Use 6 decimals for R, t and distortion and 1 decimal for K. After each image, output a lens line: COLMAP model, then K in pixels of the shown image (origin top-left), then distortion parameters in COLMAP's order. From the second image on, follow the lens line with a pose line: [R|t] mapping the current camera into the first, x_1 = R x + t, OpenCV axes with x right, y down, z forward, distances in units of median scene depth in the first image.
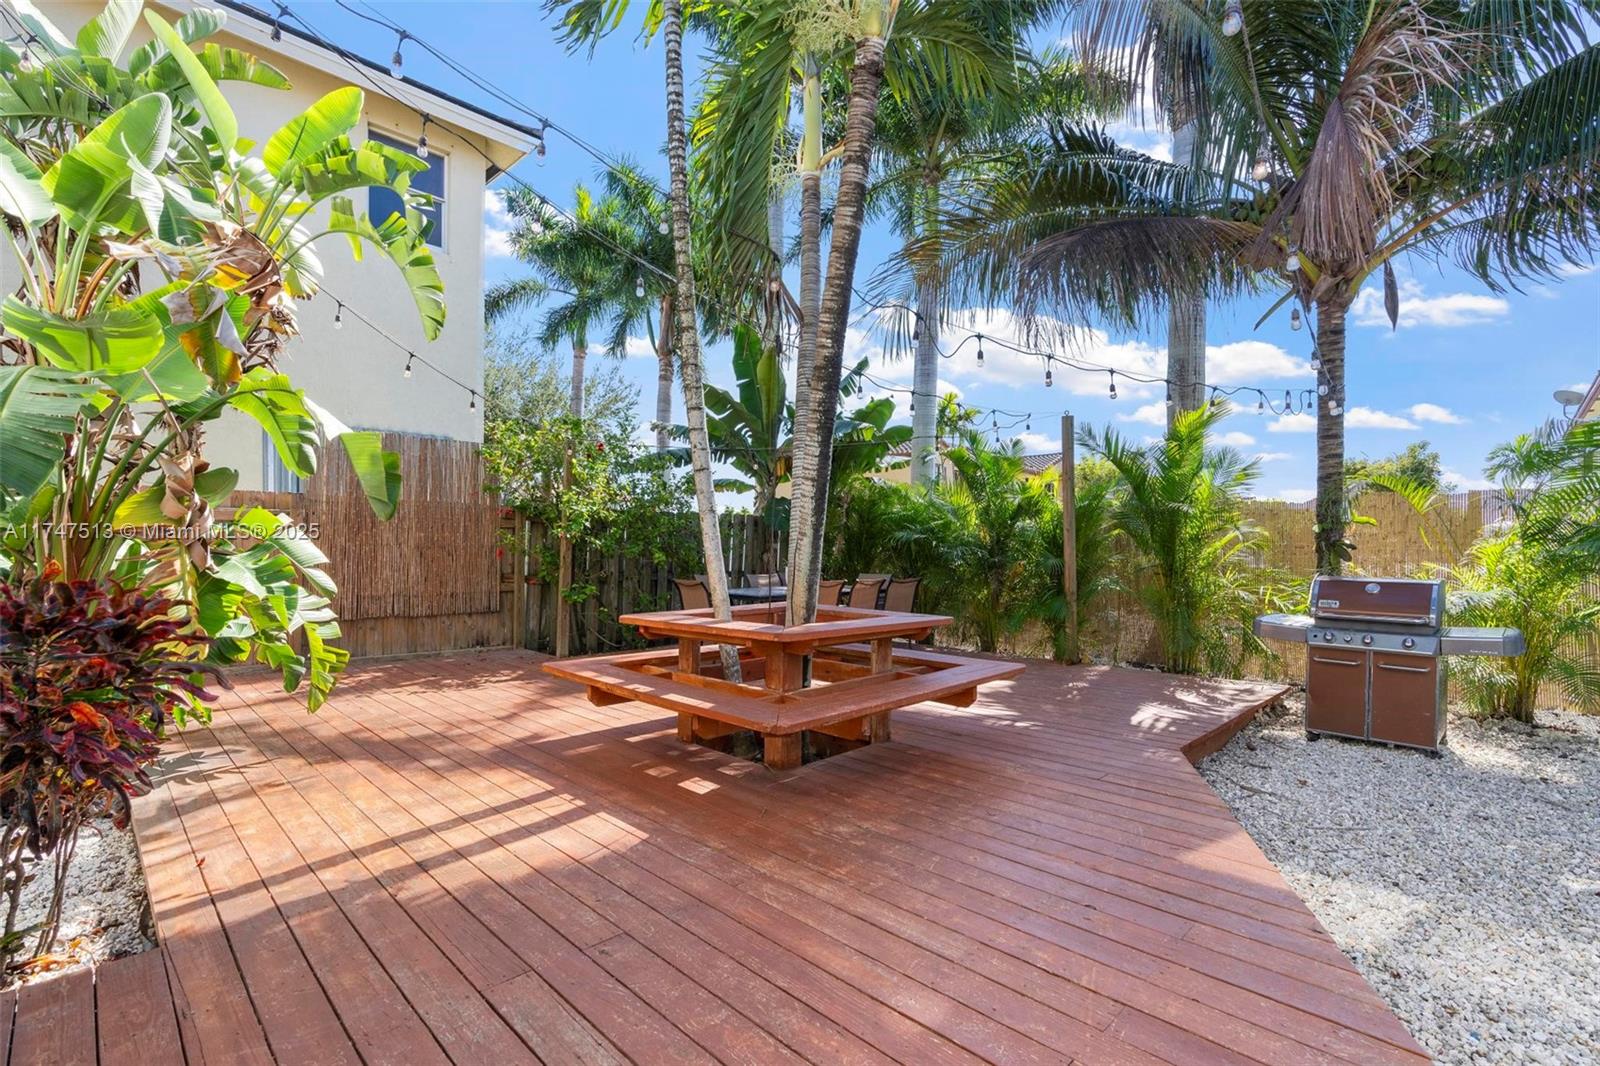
lens RADIAL K [[723.0, 0, 799.3], [0, 723.0, 540.5], [0, 0, 1]] dist [0.001389, 0.000797]
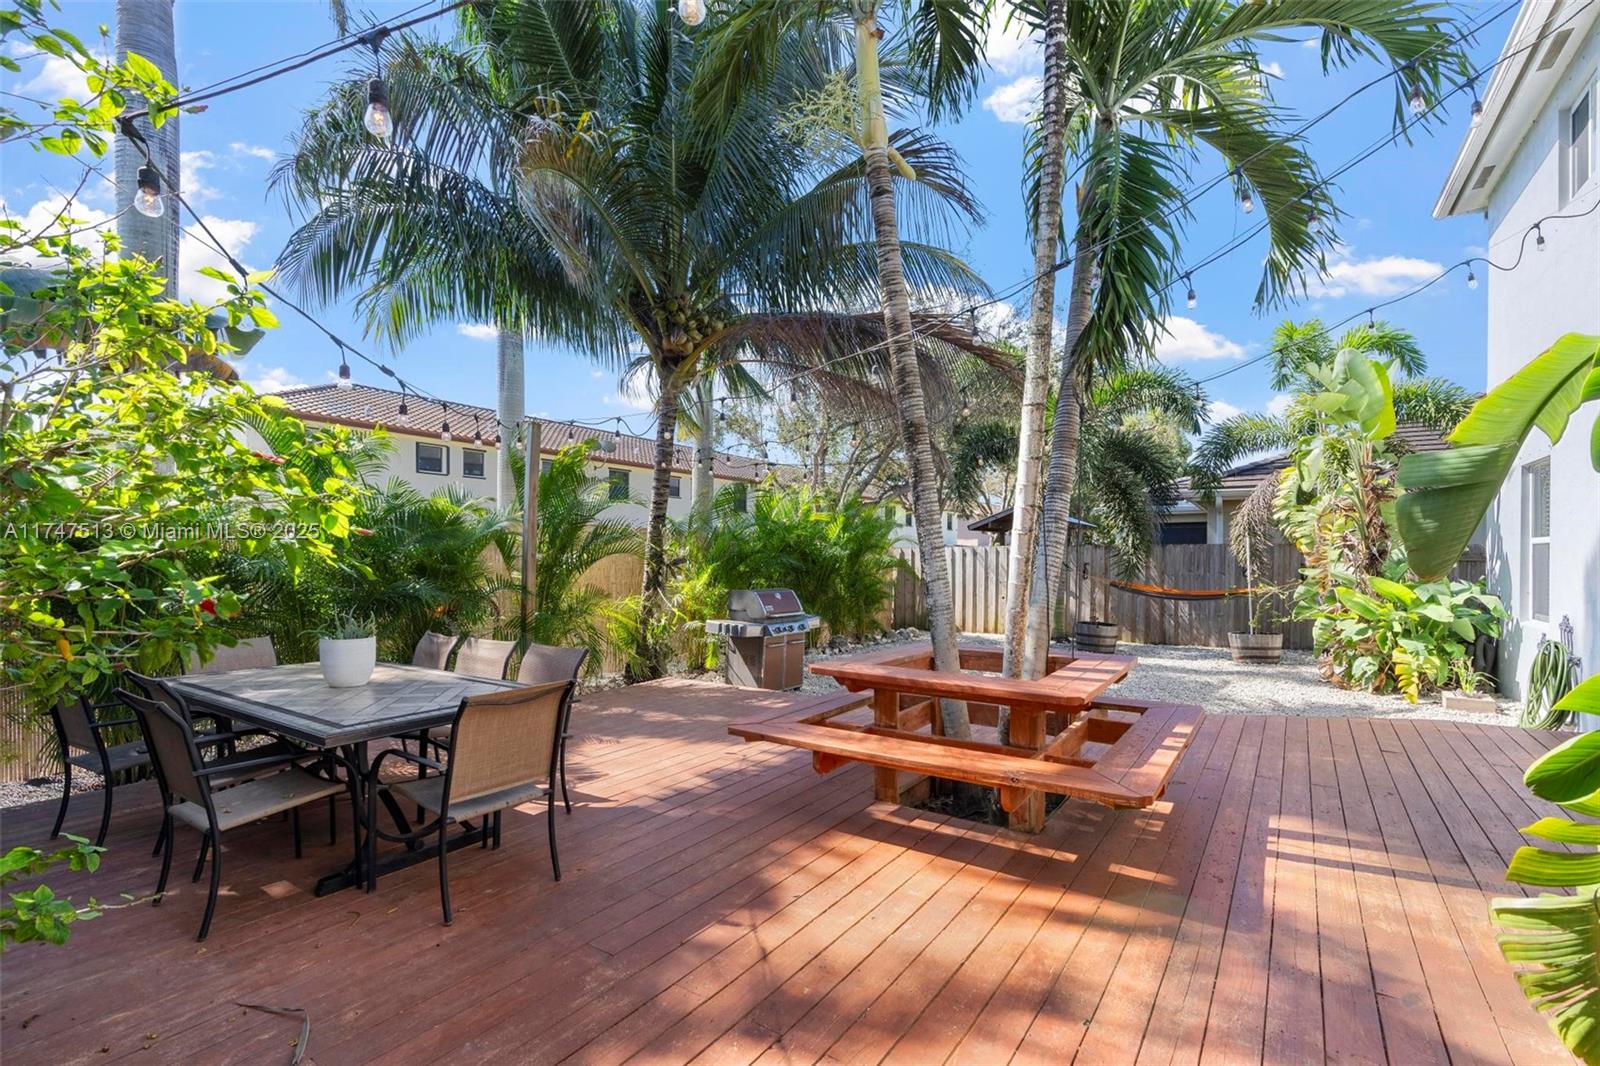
lens RADIAL K [[723.0, 0, 799.6], [0, 723.0, 550.1], [0, 0, 1]] dist [0.001389, 0.000797]
pose [[-0.175736, -0.009436, 0.984392, -0.812790], [-0.012642, 0.999893, 0.007328, -0.046672], [-0.984356, -0.011157, -0.175837, 1.234714]]
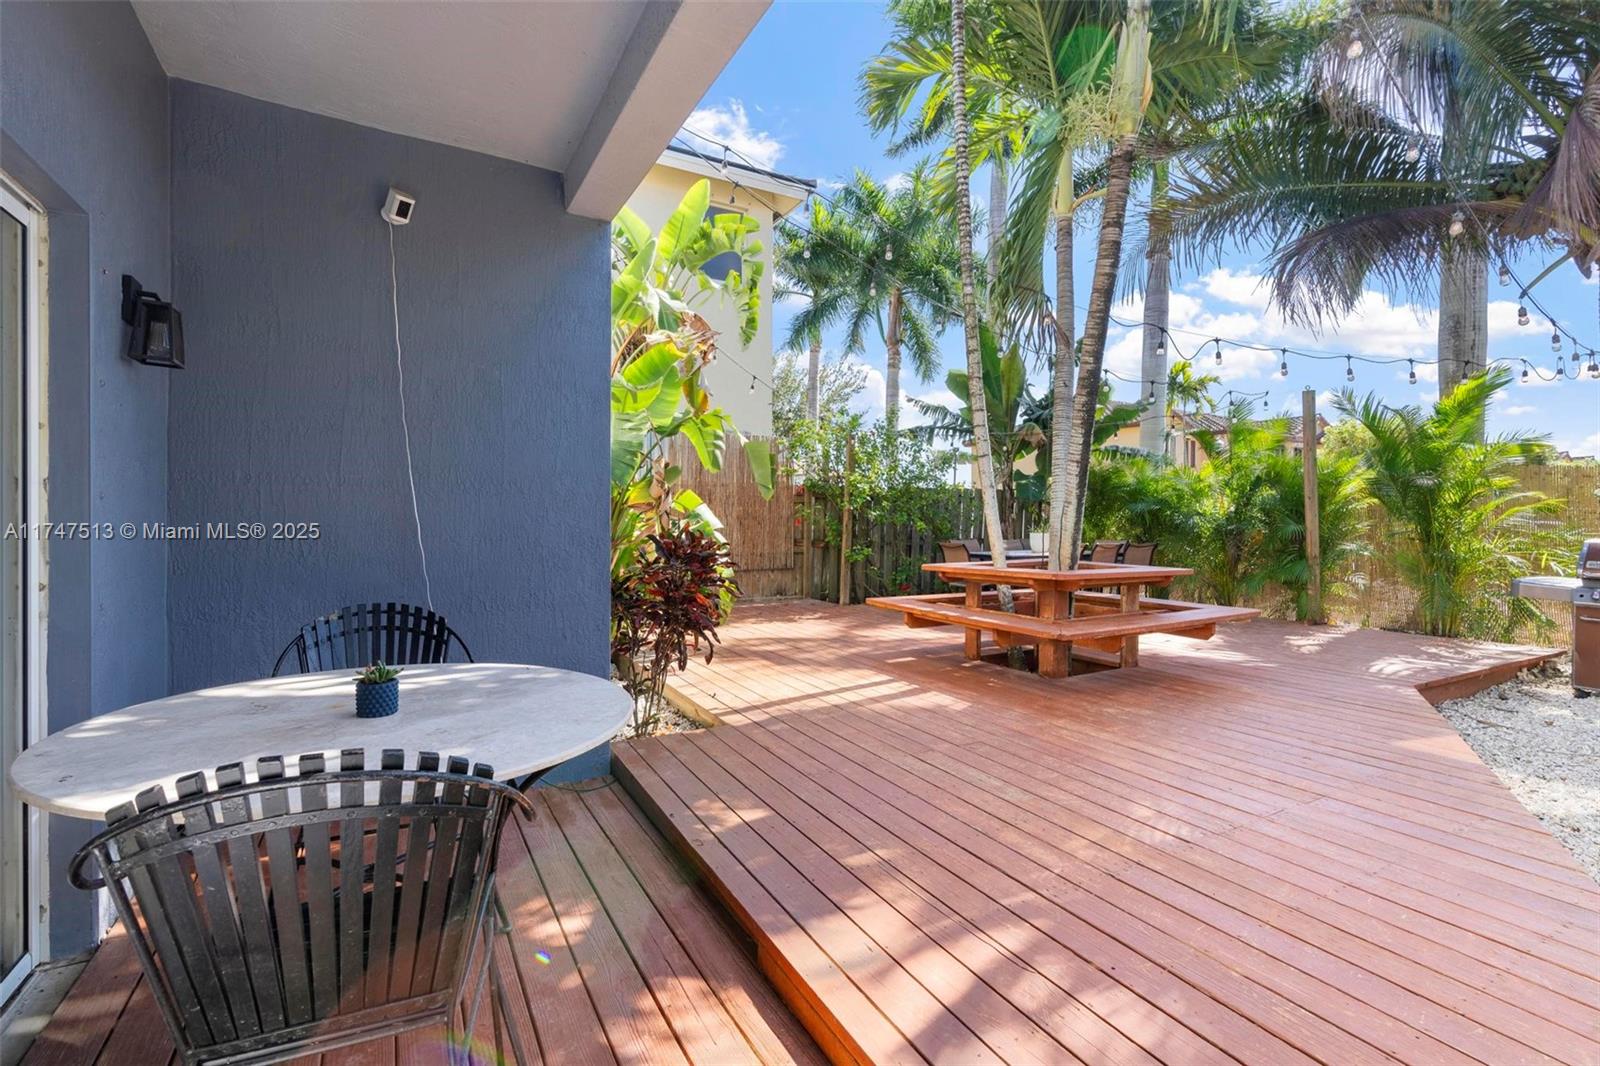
lens RADIAL K [[723.0, 0, 798.8], [0, 723.0, 521.1], [0, 0, 1]] dist [0.001389, 0.000797]
pose [[0.961510, -0.006641, -0.274688, -0.079251], [0.008748, 0.999941, 0.006446, 0.008870], [0.274629, -0.008601, 0.961512, -0.308076]]
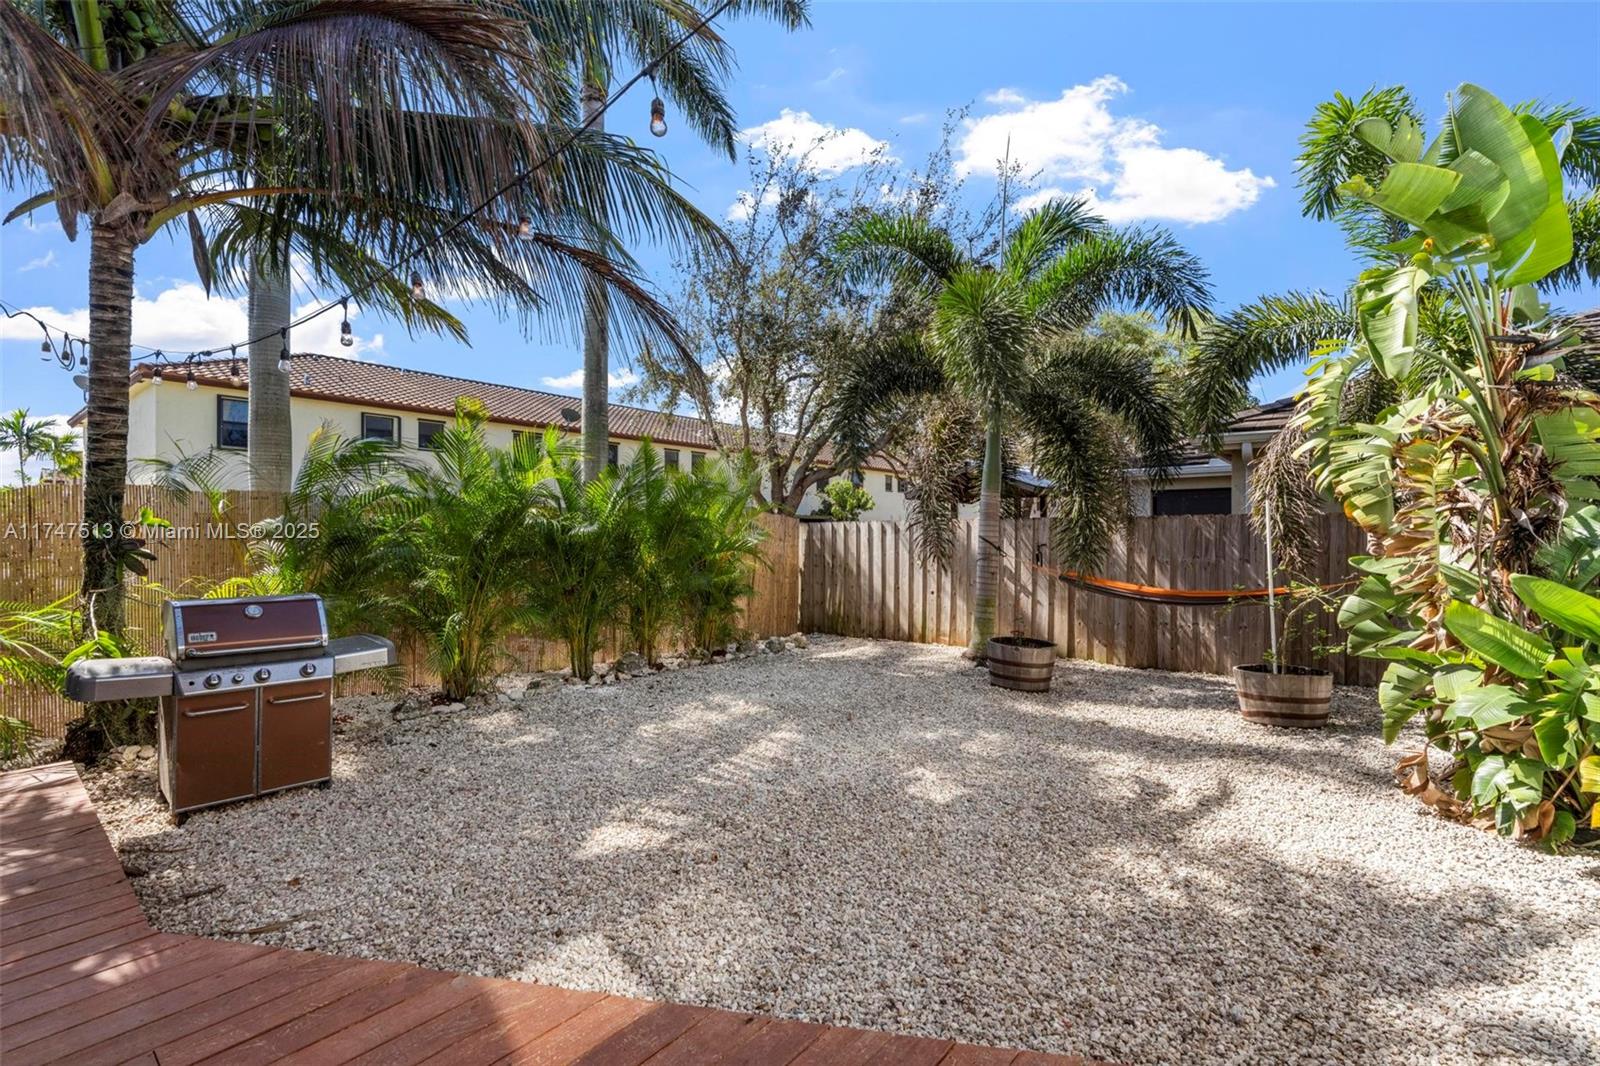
lens RADIAL K [[723.0, 0, 797.2], [0, 723.0, 528.7], [0, 0, 1]] dist [0.001389, 0.000797]
pose [[-0.083528, -0.008890, 0.996466, -0.087895], [-0.007673, 0.999936, 0.008277, -0.040793], [-0.996476, -0.006954, -0.083591, 0.450327]]
